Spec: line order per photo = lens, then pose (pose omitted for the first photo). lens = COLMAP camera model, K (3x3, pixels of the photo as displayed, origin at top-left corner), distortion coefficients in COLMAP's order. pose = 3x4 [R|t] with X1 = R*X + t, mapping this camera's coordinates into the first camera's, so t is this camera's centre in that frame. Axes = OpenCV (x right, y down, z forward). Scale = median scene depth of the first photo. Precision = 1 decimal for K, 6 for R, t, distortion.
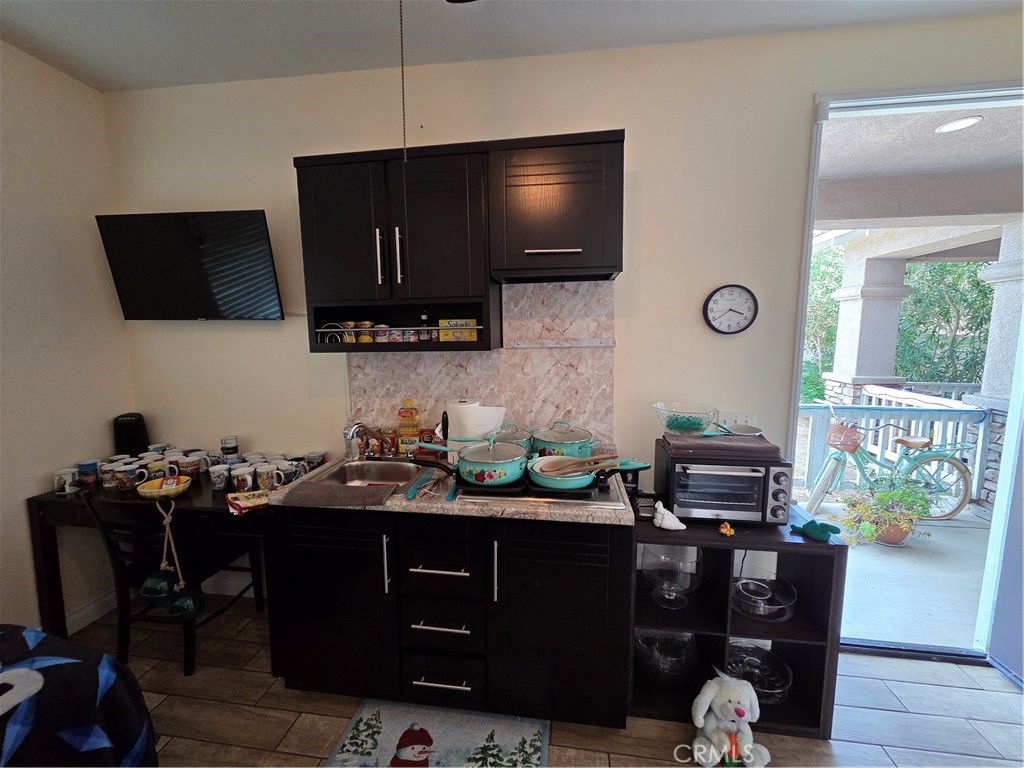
lens RADIAL K [[417.5, 0, 508.2], [0, 417.5, 379.7], [0, 0, 1]] dist [0.007269, -0.002912]
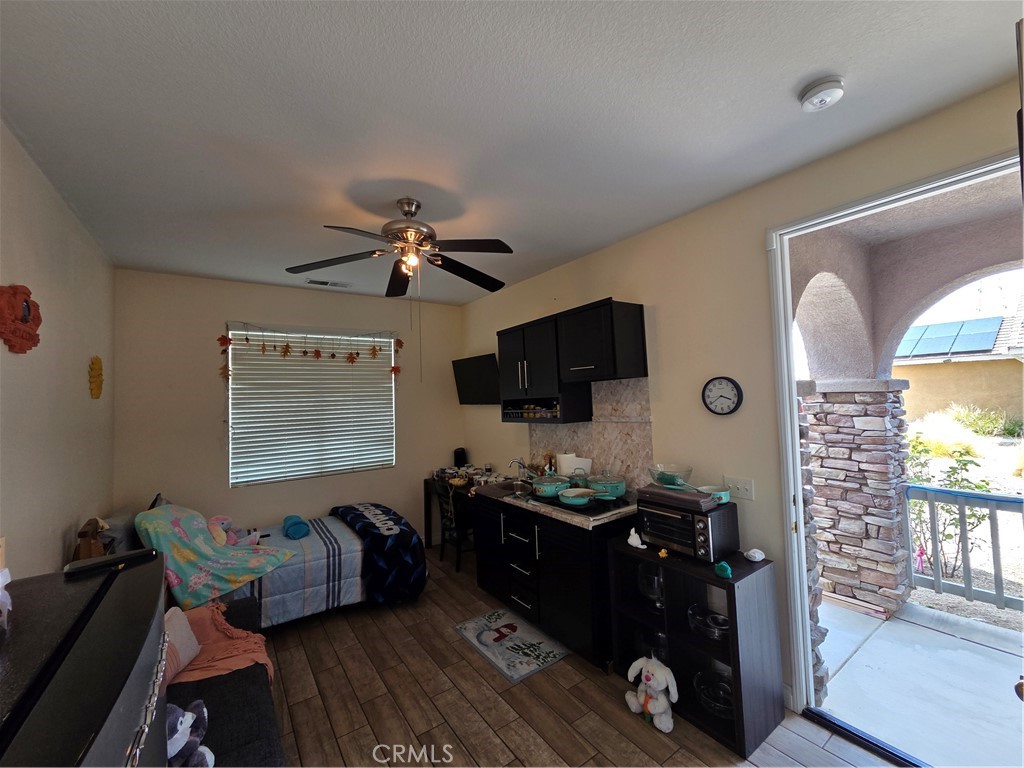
lens RADIAL K [[417.5, 0, 511.7], [0, 417.5, 378.4], [0, 0, 1]] dist [0.007269, -0.002912]
pose [[0.681889, -0.054210, -0.729444, 0.977375], [-0.048122, 0.991765, -0.118690, -0.035285], [0.729871, 0.116035, 0.673665, -0.328385]]
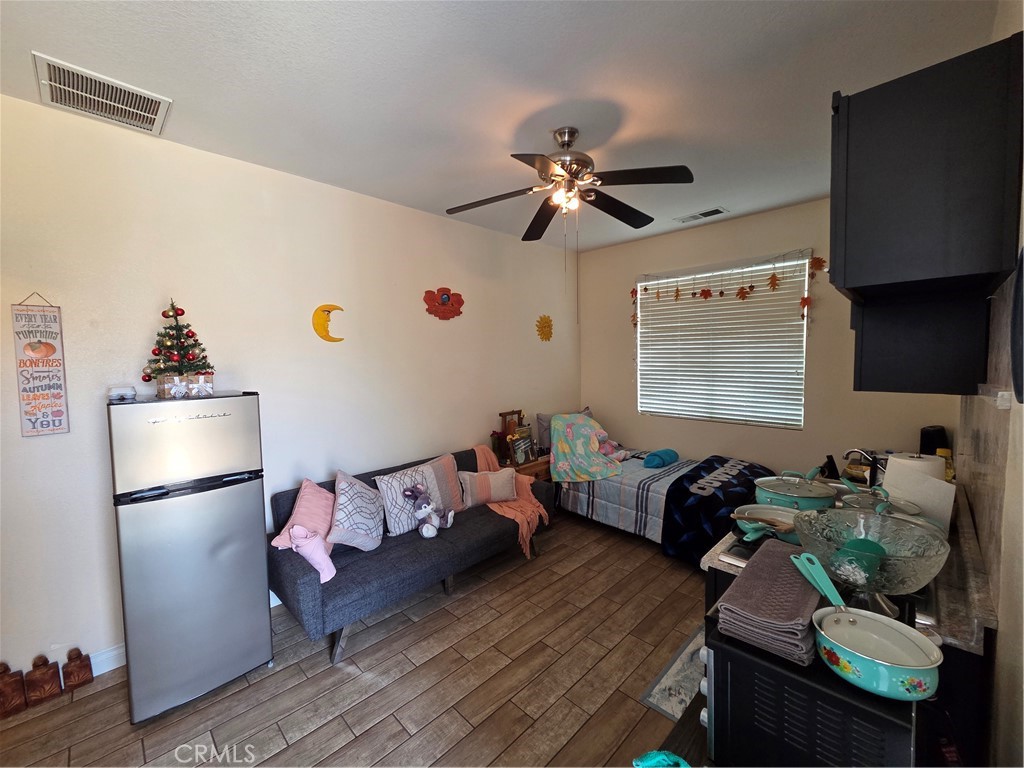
lens RADIAL K [[417.5, 0, 514.4], [0, 417.5, 376.3], [0, 0, 1]] dist [0.007269, -0.002912]
pose [[-0.597418, 0.049913, -0.800375, 0.957024], [-0.075940, 0.990055, 0.118425, -0.133951], [0.798326, 0.131530, -0.587687, 0.833732]]
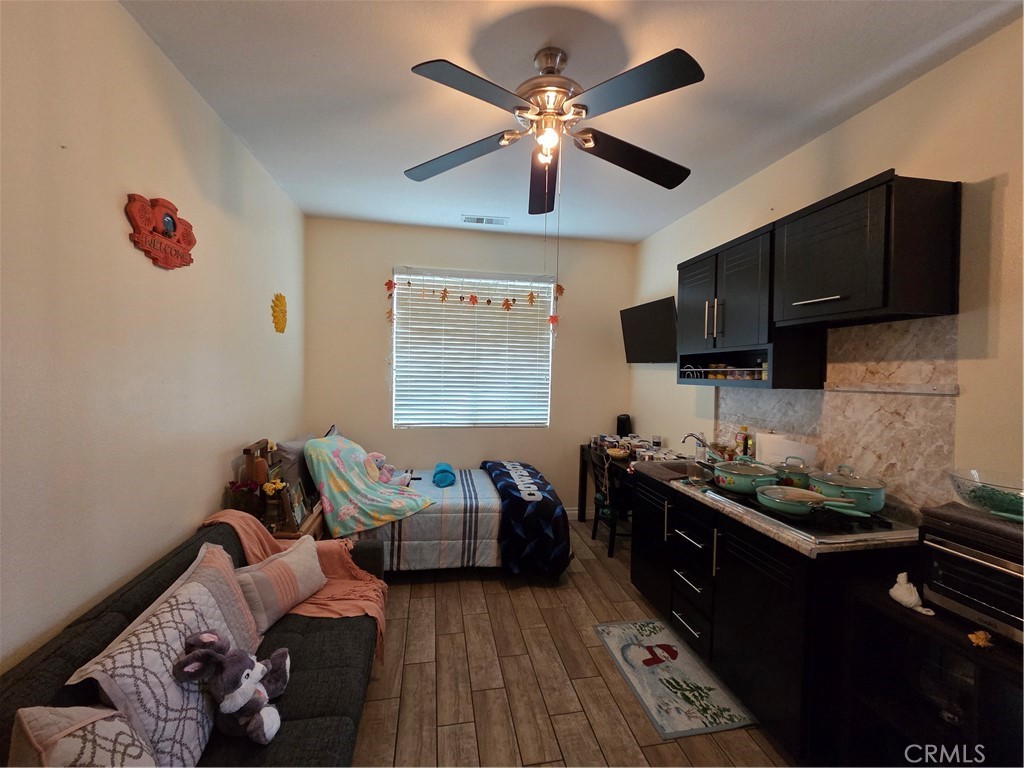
lens RADIAL K [[417.5, 0, 512.2], [0, 417.5, 378.3], [0, 0, 1]] dist [0.007269, -0.002912]
pose [[0.322652, 0.033698, -0.945918, 0.741779], [-0.126435, 0.991944, -0.007789, 0.003029], [0.938035, 0.122111, 0.324313, -0.071157]]
